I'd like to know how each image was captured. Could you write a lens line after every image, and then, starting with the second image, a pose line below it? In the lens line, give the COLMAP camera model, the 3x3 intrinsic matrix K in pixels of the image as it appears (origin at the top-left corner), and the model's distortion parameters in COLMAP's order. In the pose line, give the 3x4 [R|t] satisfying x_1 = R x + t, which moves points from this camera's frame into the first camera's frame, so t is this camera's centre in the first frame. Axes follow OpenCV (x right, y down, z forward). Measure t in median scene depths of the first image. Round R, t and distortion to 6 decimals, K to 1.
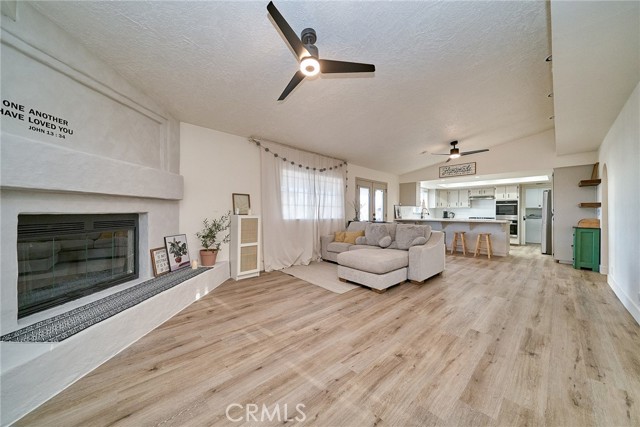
lens RADIAL K [[220.8, 0, 320.0], [0, 220.8, 213.5], [0, 0, 1]] dist [0.000637, -0.000016]
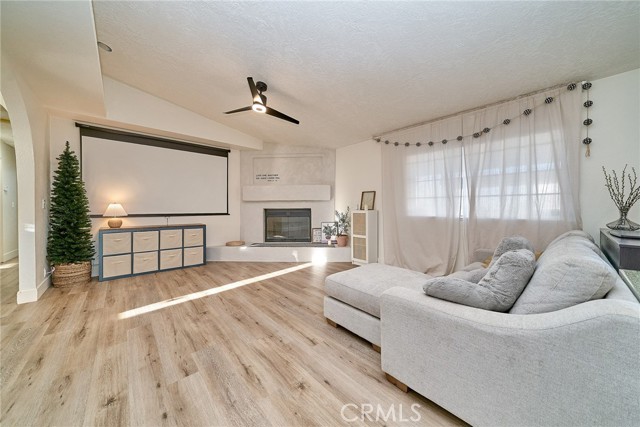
lens RADIAL K [[218.0, 0, 321.5], [0, 218.0, 209.4], [0, 0, 1]] dist [-0.001502, -0.000019]
pose [[-0.003420, 0.002755, -0.999990, 1.083035], [-0.003572, 0.999990, 0.002767, 0.001046], [0.999988, 0.003582, -0.003410, 1.099392]]
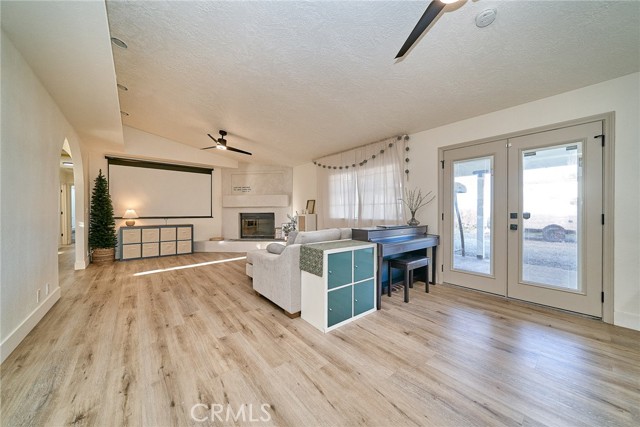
lens RADIAL K [[220.8, 0, 320.0], [0, 220.8, 213.5], [0, 0, 1]] dist [0.000637, -0.000016]
pose [[-0.047866, 0.001115, -0.998853, 1.657769], [-0.002736, 0.999995, 0.001248, 0.002134], [0.998850, 0.002793, -0.047862, 1.630817]]
